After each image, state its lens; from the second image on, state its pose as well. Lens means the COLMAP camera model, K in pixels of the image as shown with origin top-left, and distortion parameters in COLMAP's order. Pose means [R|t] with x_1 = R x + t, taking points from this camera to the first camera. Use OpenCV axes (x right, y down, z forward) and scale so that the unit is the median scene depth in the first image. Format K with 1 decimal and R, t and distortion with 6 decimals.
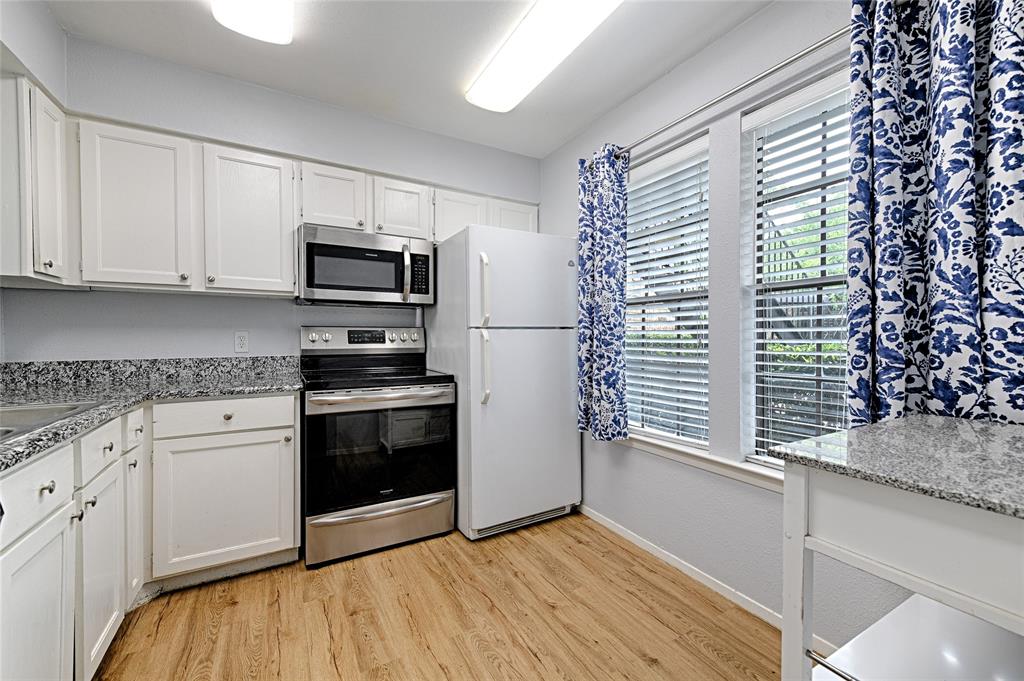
lens RADIAL K [[416.2, 0, 513.0], [0, 416.2, 340.3], [0, 0, 1]] dist [0.007427, -0.001405]
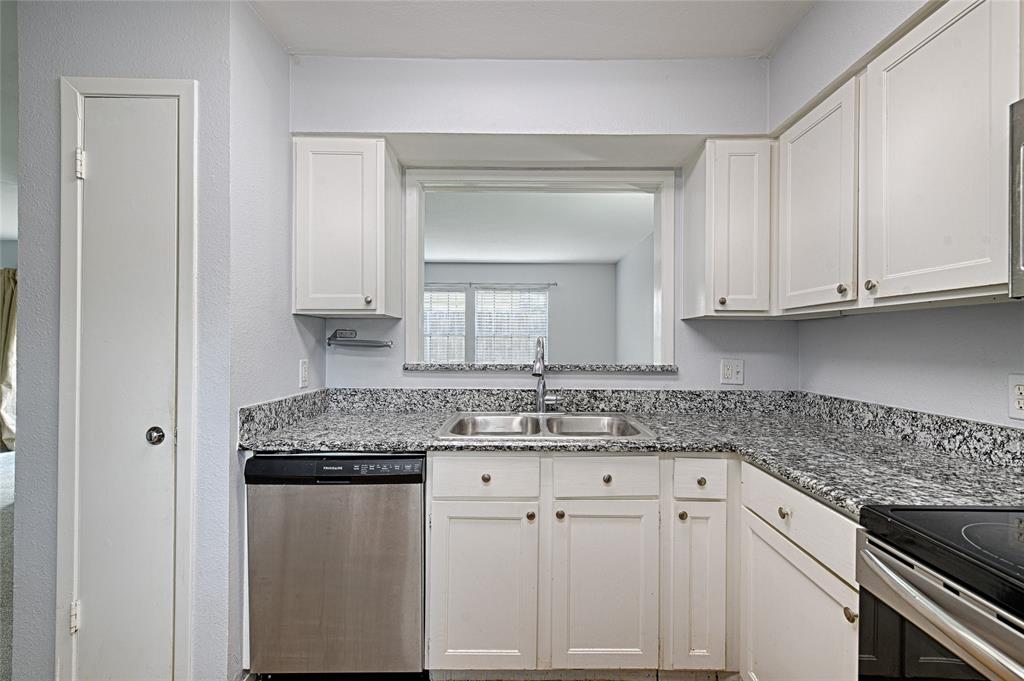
lens RADIAL K [[416.2, 0, 525.6], [0, 416.2, 339.1], [0, 0, 1]] dist [0.007427, -0.001405]
pose [[-0.489806, -0.008933, -0.871785, 0.043163], [-0.014973, 0.999886, -0.001834, -0.061174], [0.871703, 0.012155, -0.489885, 0.864036]]
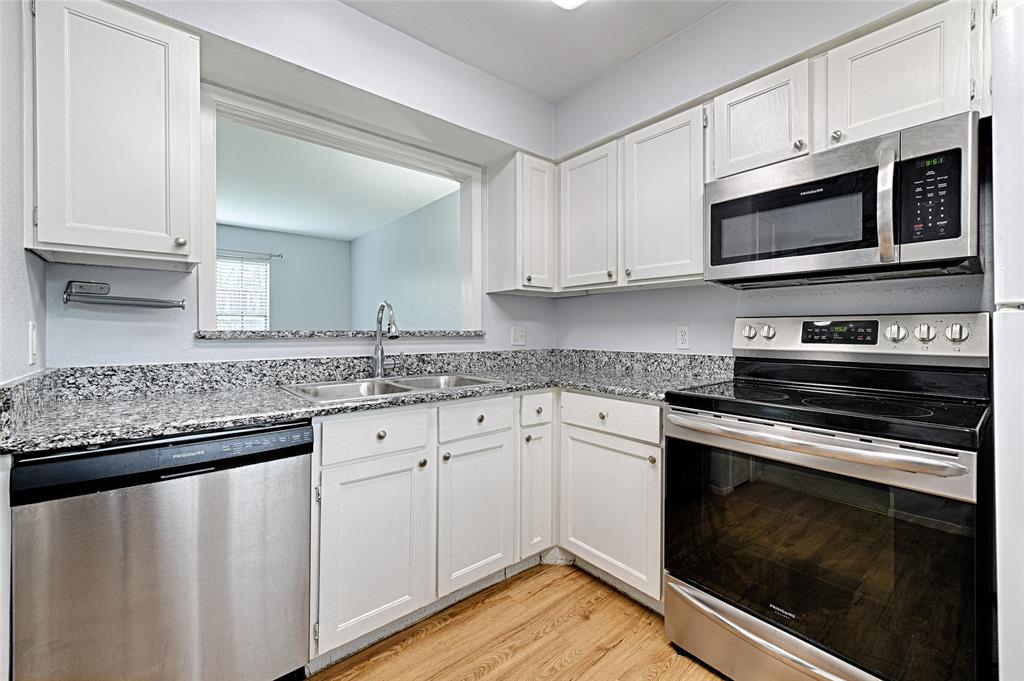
lens RADIAL K [[416.2, 0, 515.5], [0, 416.2, 328.1], [0, 0, 1]] dist [0.007427, -0.001405]
pose [[0.181434, -0.005478, -0.983388, 0.188361], [-0.011386, 0.999906, -0.007671, -0.005802], [0.983337, 0.012589, 0.181354, 0.565157]]
